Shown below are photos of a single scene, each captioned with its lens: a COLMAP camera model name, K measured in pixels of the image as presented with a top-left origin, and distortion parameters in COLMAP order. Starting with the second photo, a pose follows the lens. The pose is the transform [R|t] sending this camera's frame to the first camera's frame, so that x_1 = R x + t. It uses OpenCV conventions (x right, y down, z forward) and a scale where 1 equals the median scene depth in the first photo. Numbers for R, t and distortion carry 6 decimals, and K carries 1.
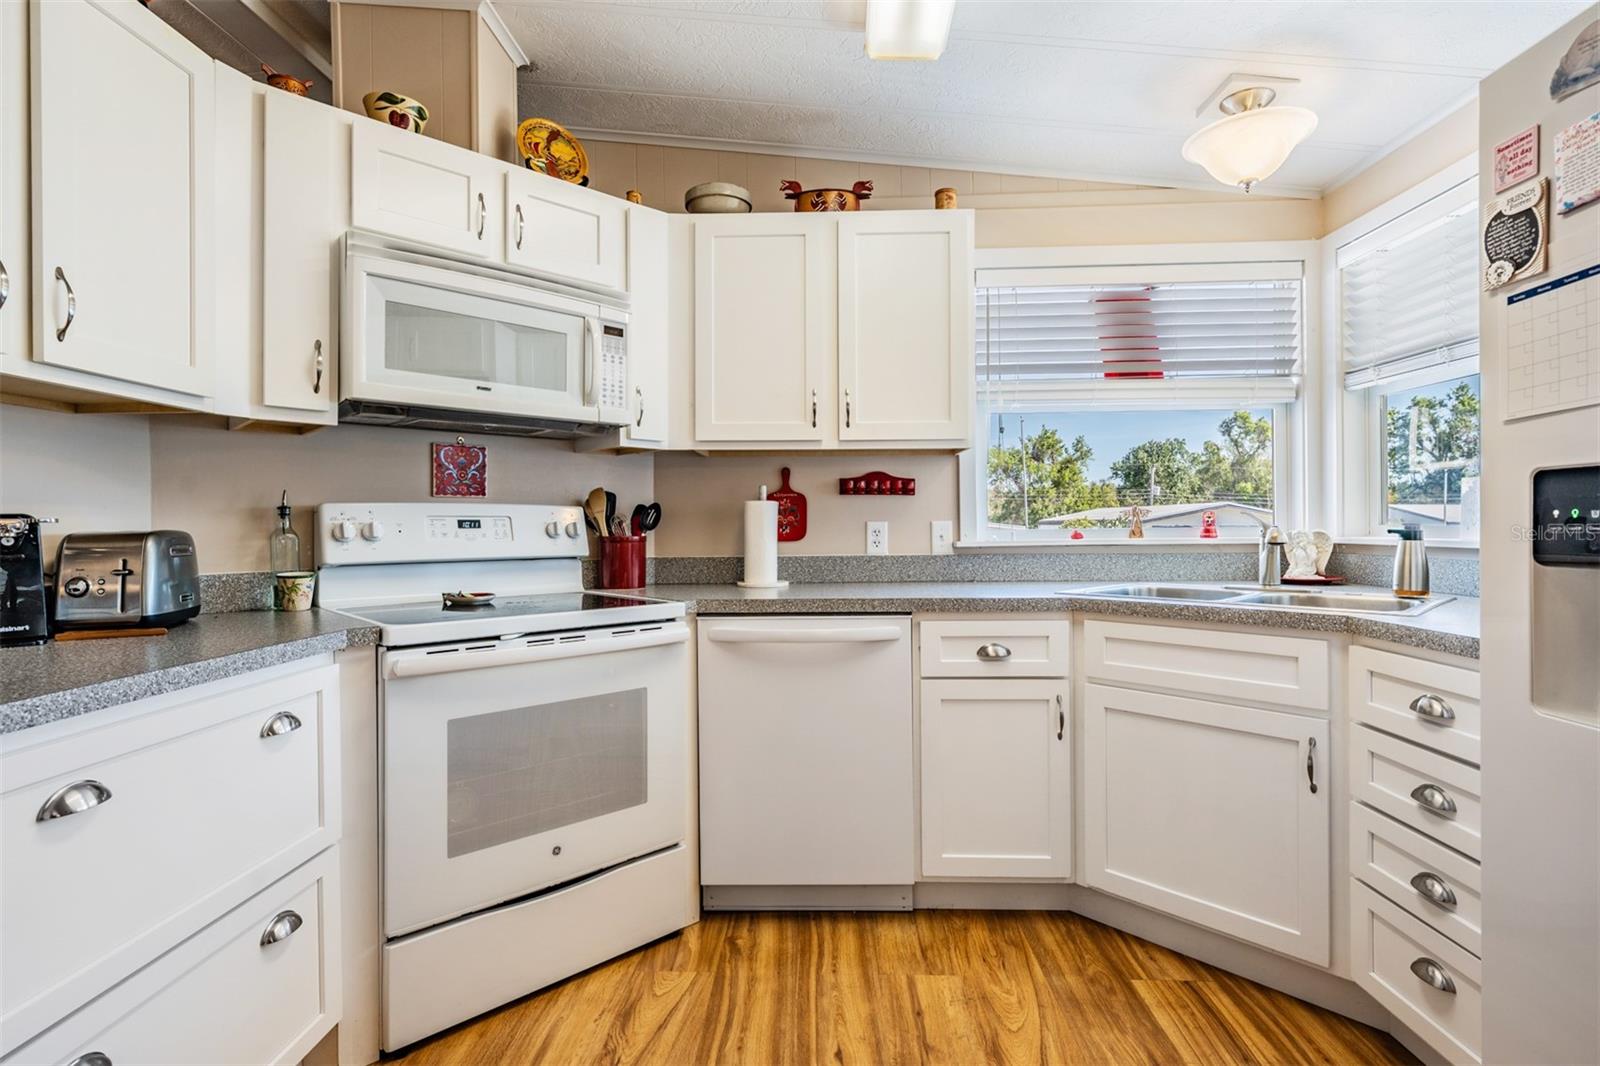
lens RADIAL K [[780.6, 0, 793.5], [0, 780.6, 524.1], [0, 0, 1]] dist [0.001521, -0.001133]
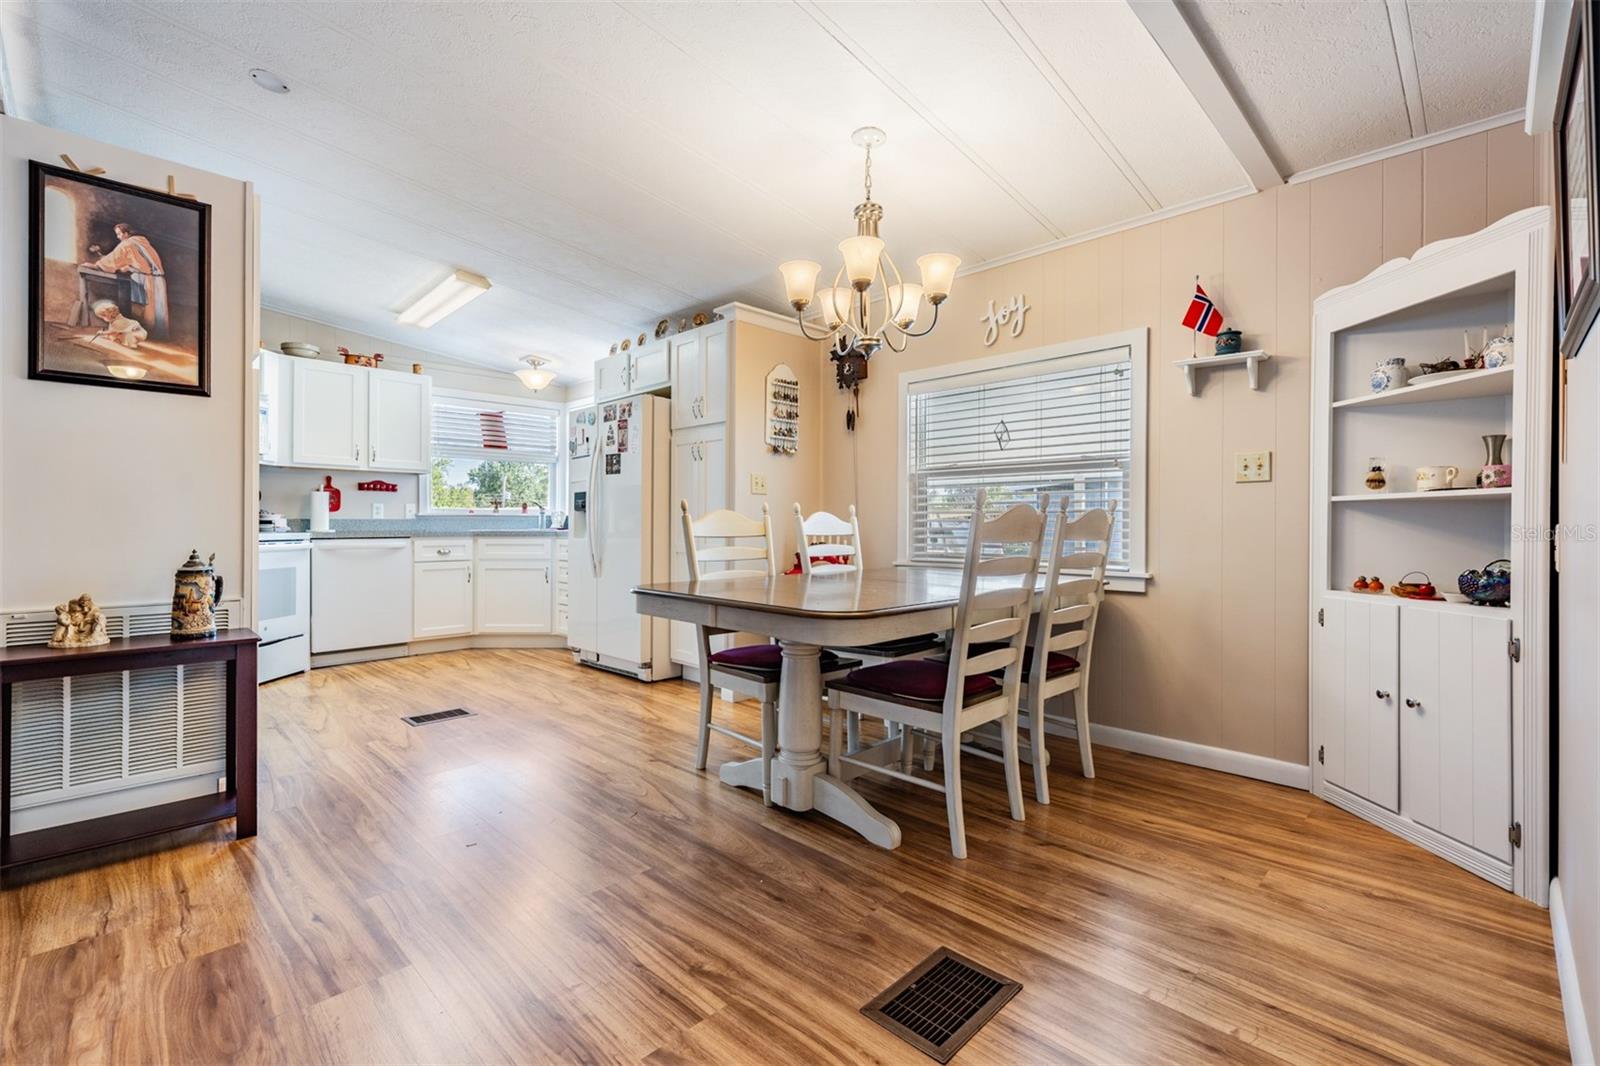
lens RADIAL K [[697.4, 0, 796.7], [0, 697.4, 524.9], [0, 0, 1]] dist [0.001835, -0.001548]
pose [[0.676455, 0.006688, 0.736454, -0.701642], [-0.006615, 0.999974, -0.003005, 0.071892], [-0.736454, -0.002839, 0.676481, -1.544955]]
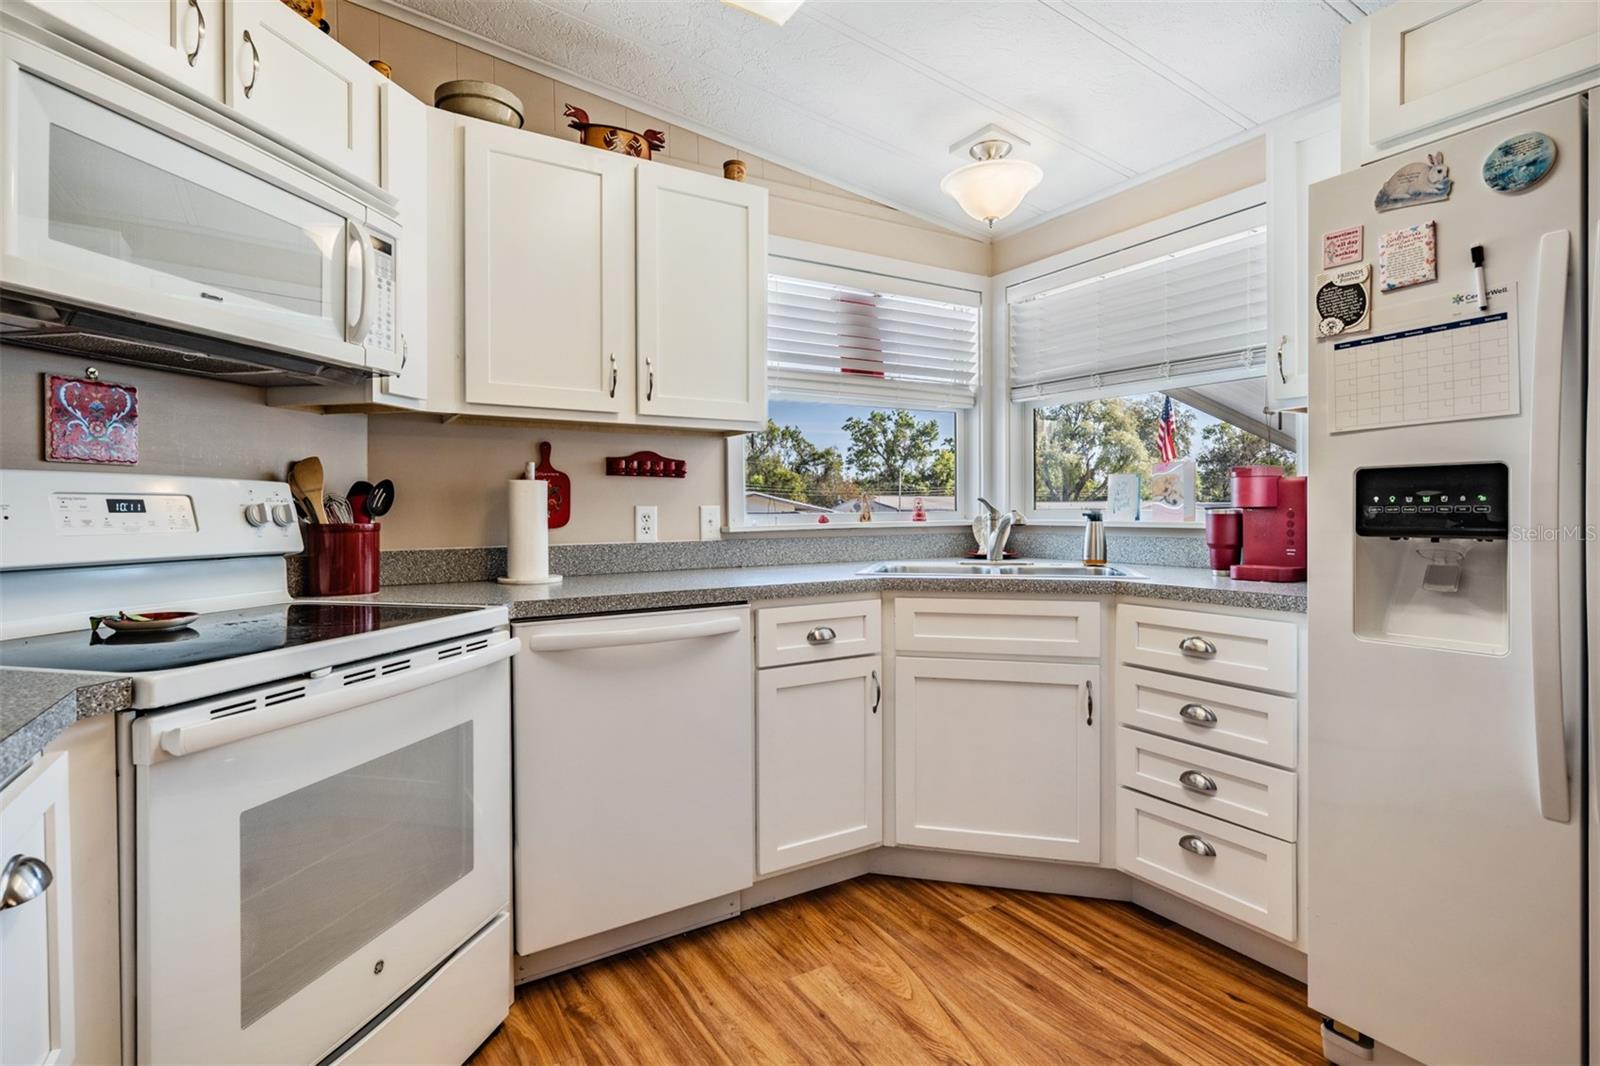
lens RADIAL K [[780.6, 0, 790.3], [0, 780.6, 514.9], [0, 0, 1]] dist [0.001521, -0.001133]
pose [[0.837062, -0.001880, 0.547105, -0.331128], [-0.000834, 0.999989, 0.004712, 0.004153], [-0.547107, -0.004400, 0.837051, 0.180935]]
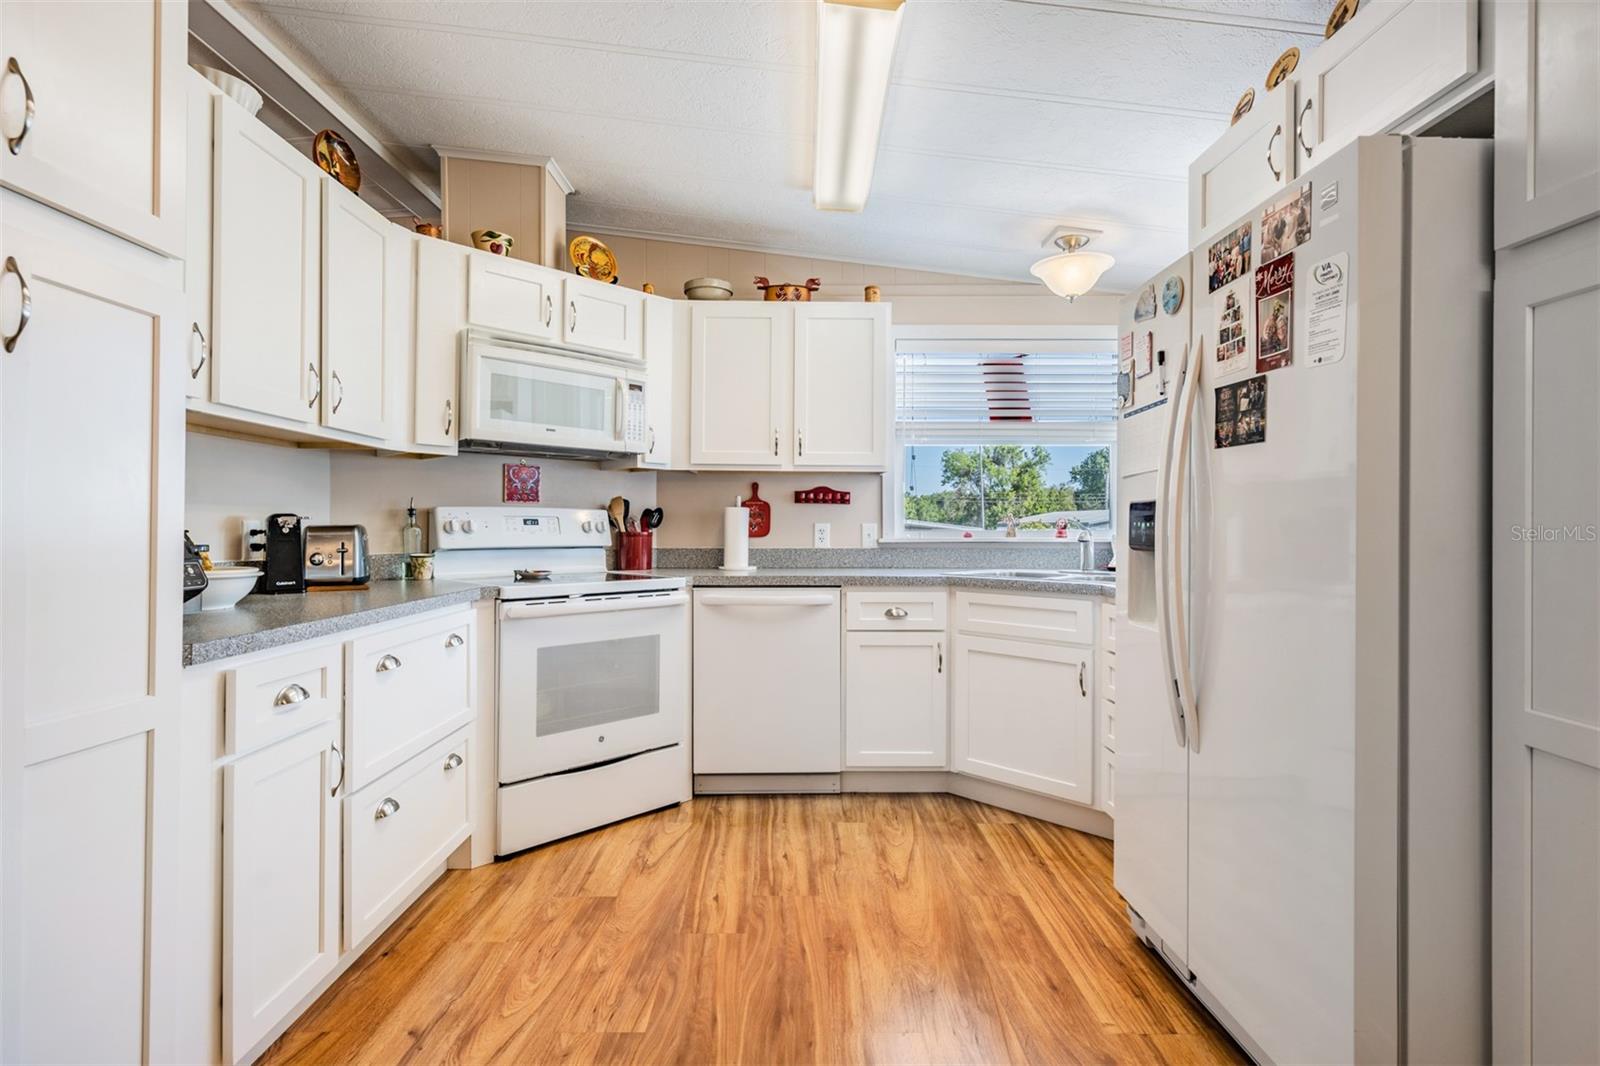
lens RADIAL K [[780.6, 0, 796.2], [0, 780.6, 520.7], [0, 0, 1]] dist [0.001521, -0.001133]
pose [[0.998868, 0.011277, 0.046217, -0.001117], [-0.011111, 0.999931, -0.003847, -0.002525], [-0.046257, 0.003329, 0.998924, -0.464274]]
